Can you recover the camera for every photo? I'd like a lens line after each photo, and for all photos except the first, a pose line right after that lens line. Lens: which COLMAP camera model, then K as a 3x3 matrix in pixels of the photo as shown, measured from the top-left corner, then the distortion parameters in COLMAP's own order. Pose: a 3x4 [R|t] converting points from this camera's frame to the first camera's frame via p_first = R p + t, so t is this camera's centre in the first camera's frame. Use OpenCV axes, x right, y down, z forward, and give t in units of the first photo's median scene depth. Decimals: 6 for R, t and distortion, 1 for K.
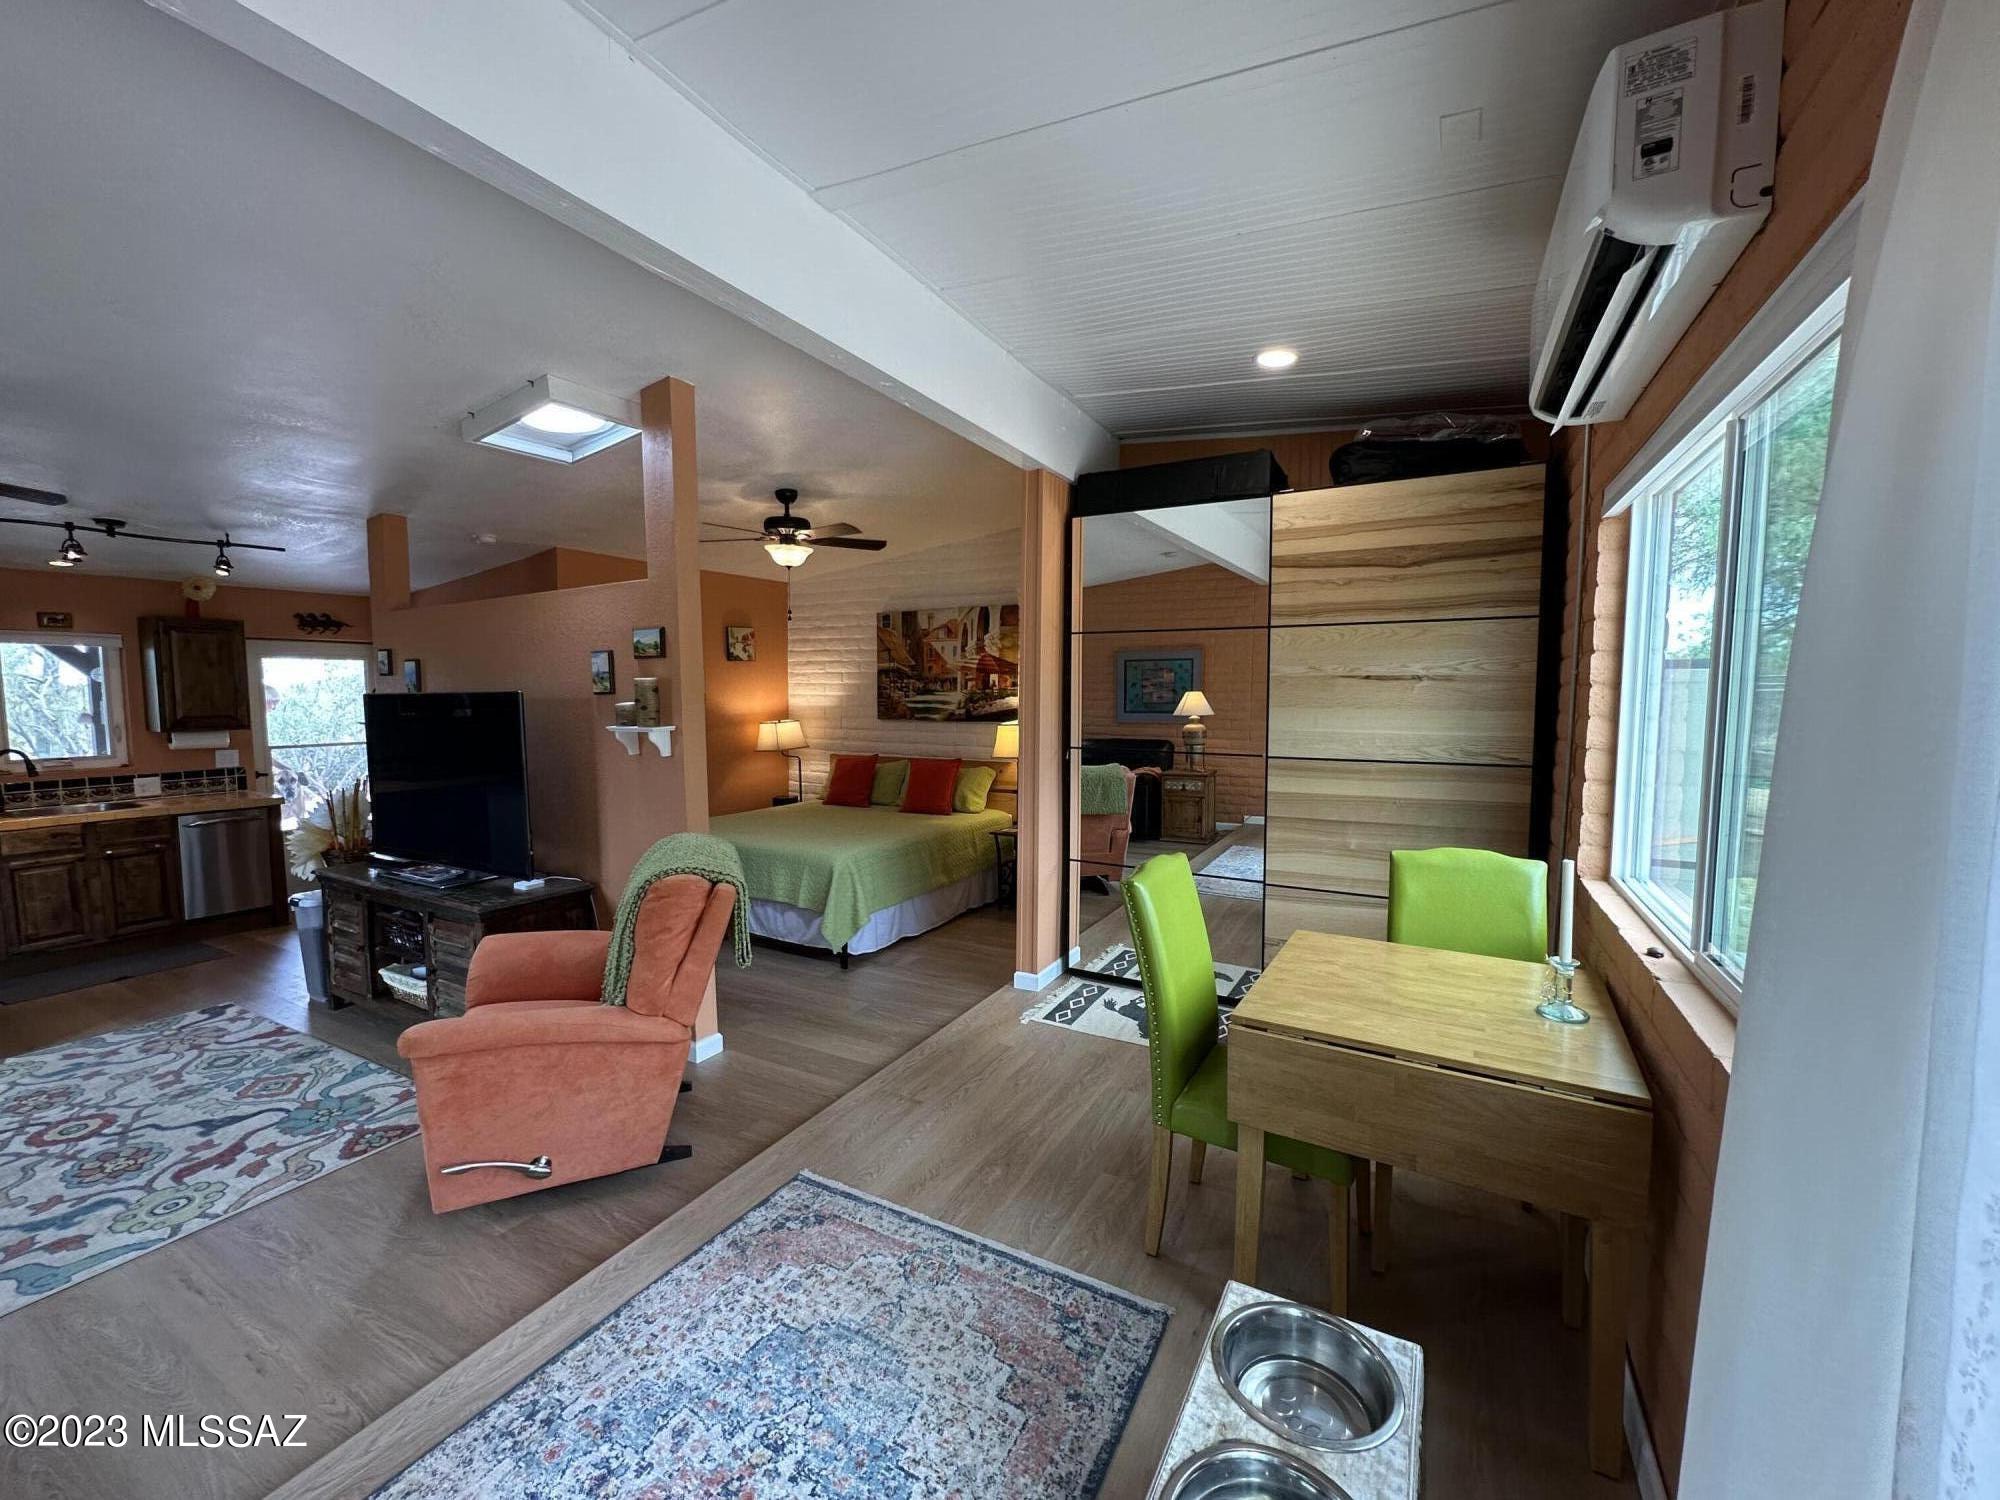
lens RADIAL K [[804.6, 0, 1000.0], [0, 804.6, 750.0], [0, 0, 1]] dist [-0.002768, 0.000860]
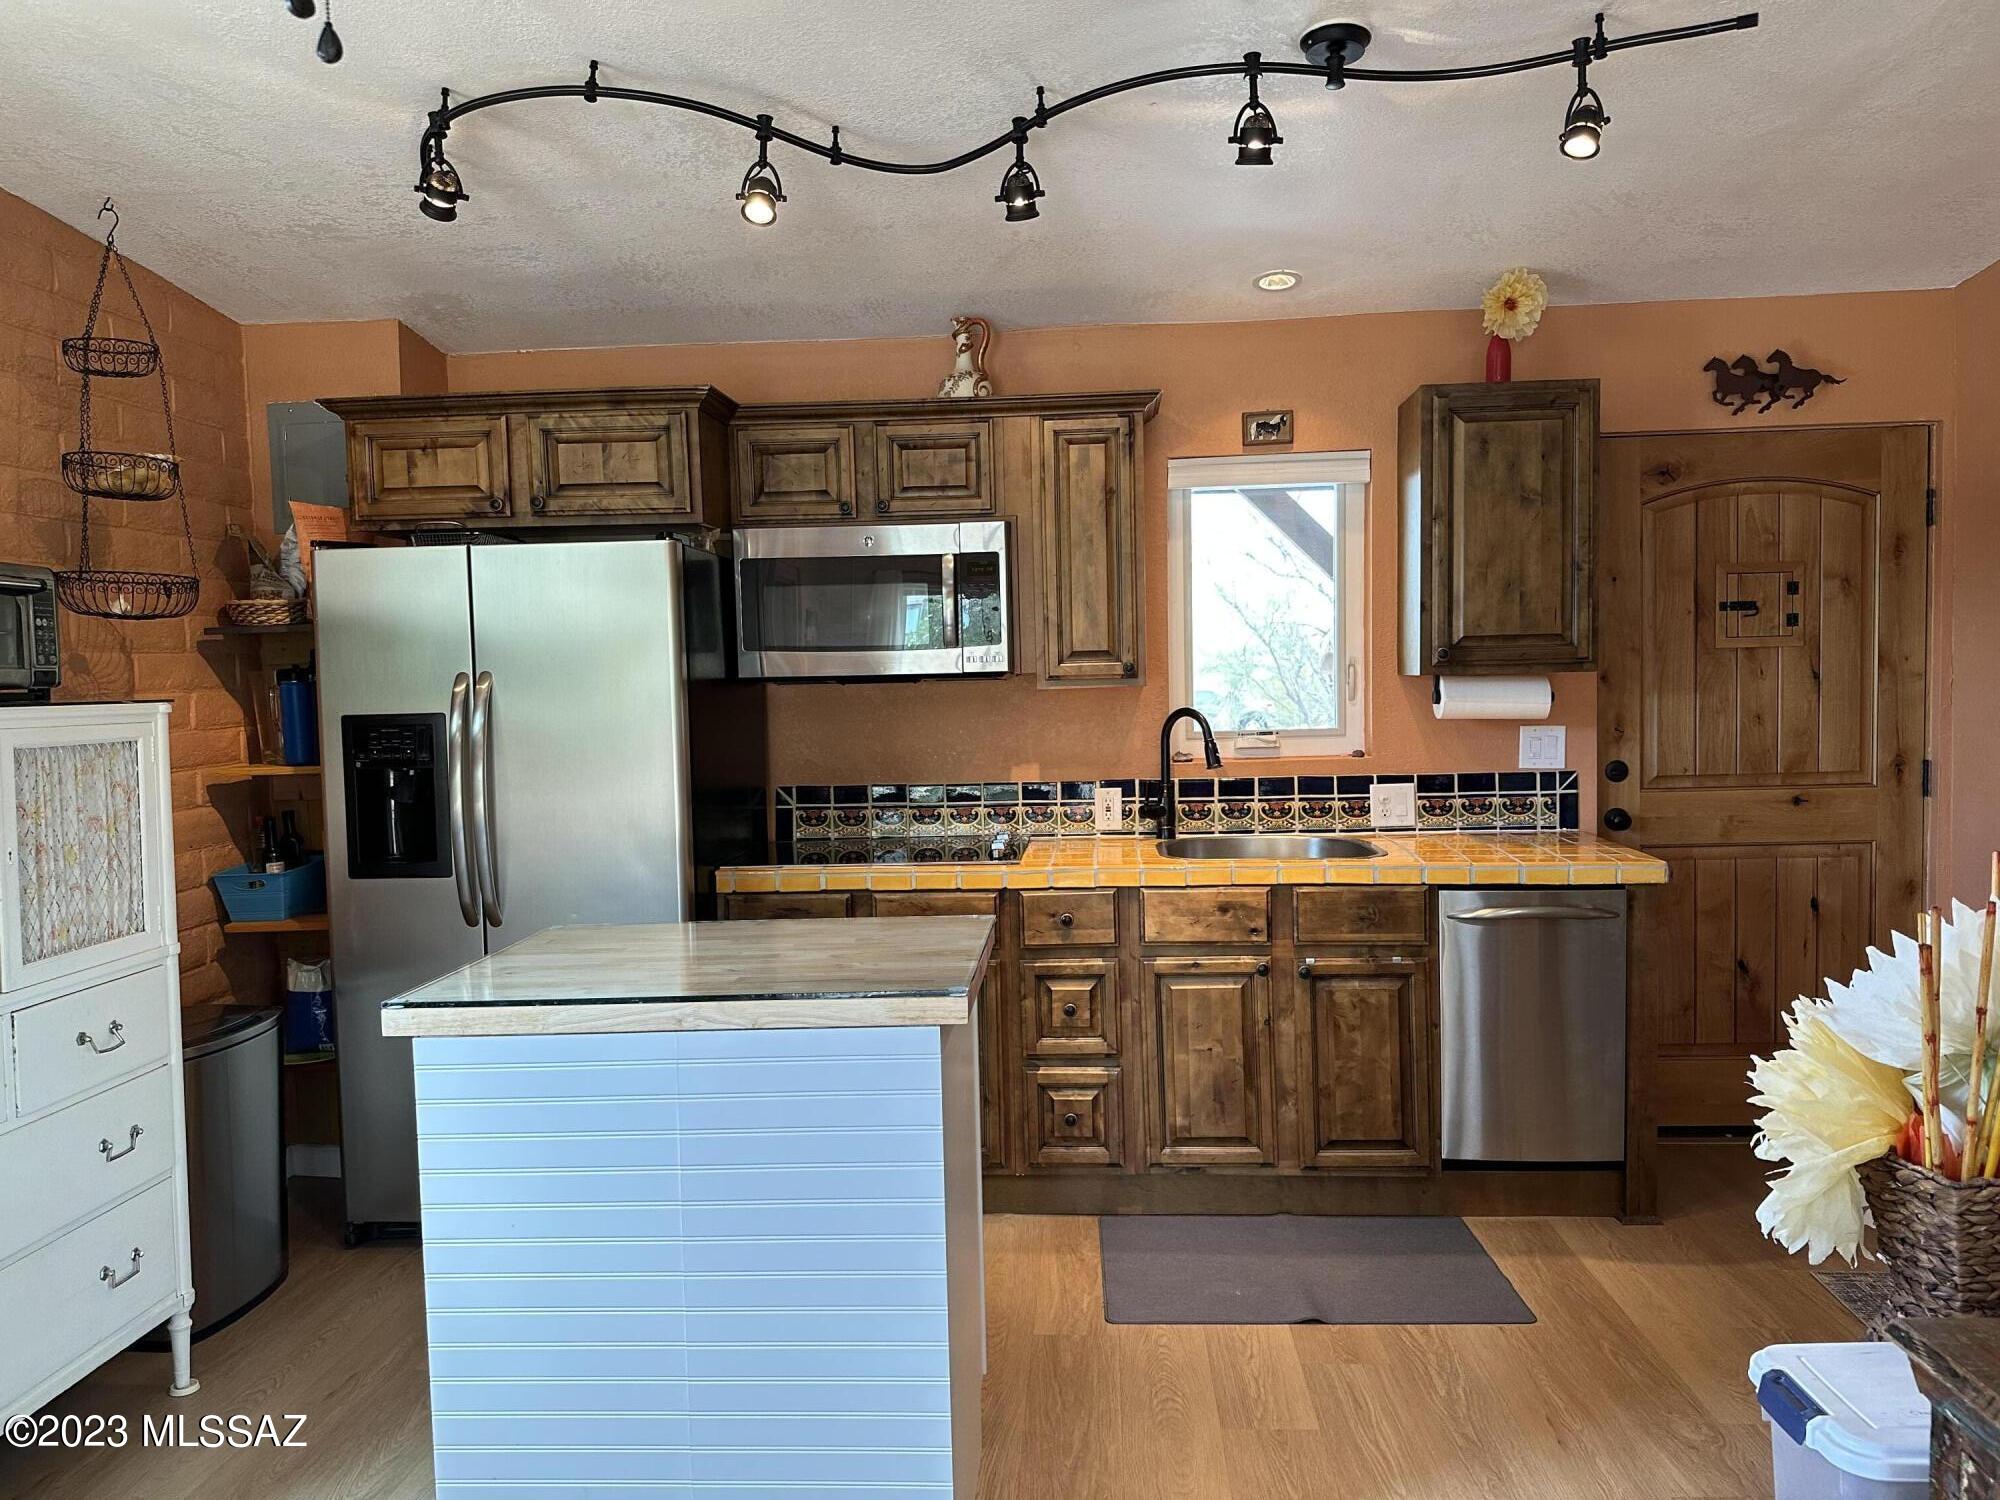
lens RADIAL K [[1408.1, 0, 1005.3], [0, 1408.1, 747.1], [0, 0, 1]] dist [0.129602, -0.228273]
pose [[0.444381, 0.038783, -0.894998, -0.643553], [-0.047441, 0.998679, 0.019721, 0.013181], [0.894581, 0.033696, 0.445634, 0.642686]]
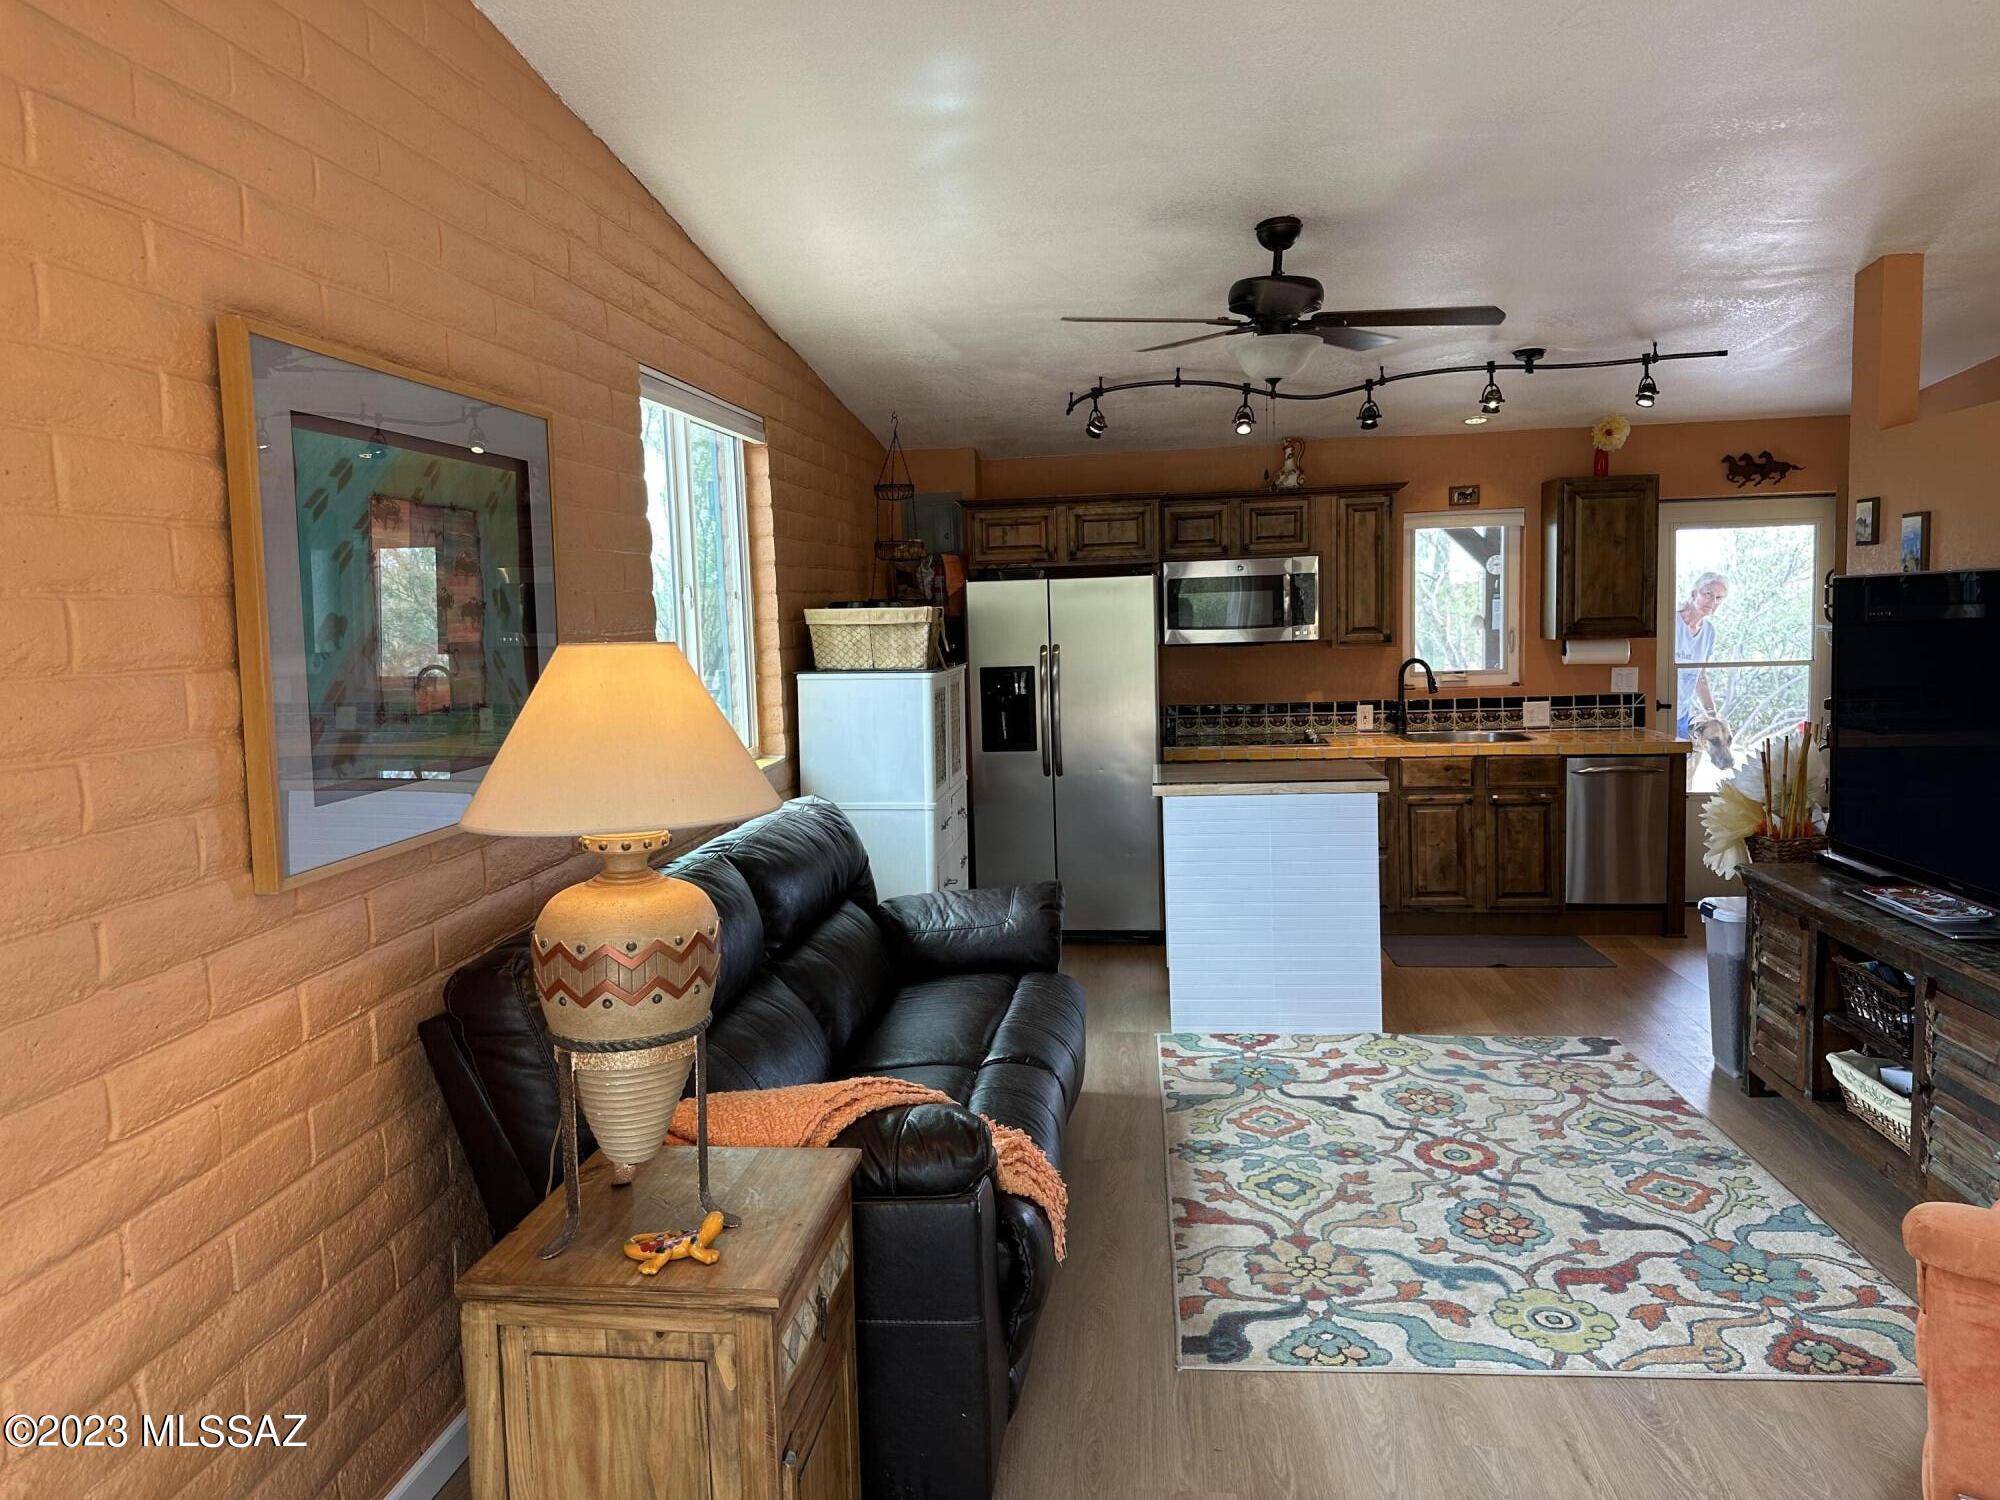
lens RADIAL K [[1409.1, 0, 999.9], [0, 1409.1, 729.5], [0, 0, 1]] dist [0.120372, -0.225604]
pose [[0.395606, 0.070451, -0.915714, -0.075657], [-0.041091, 0.997413, 0.058984, 0.003945], [0.917501, 0.014294, 0.397477, 0.037503]]
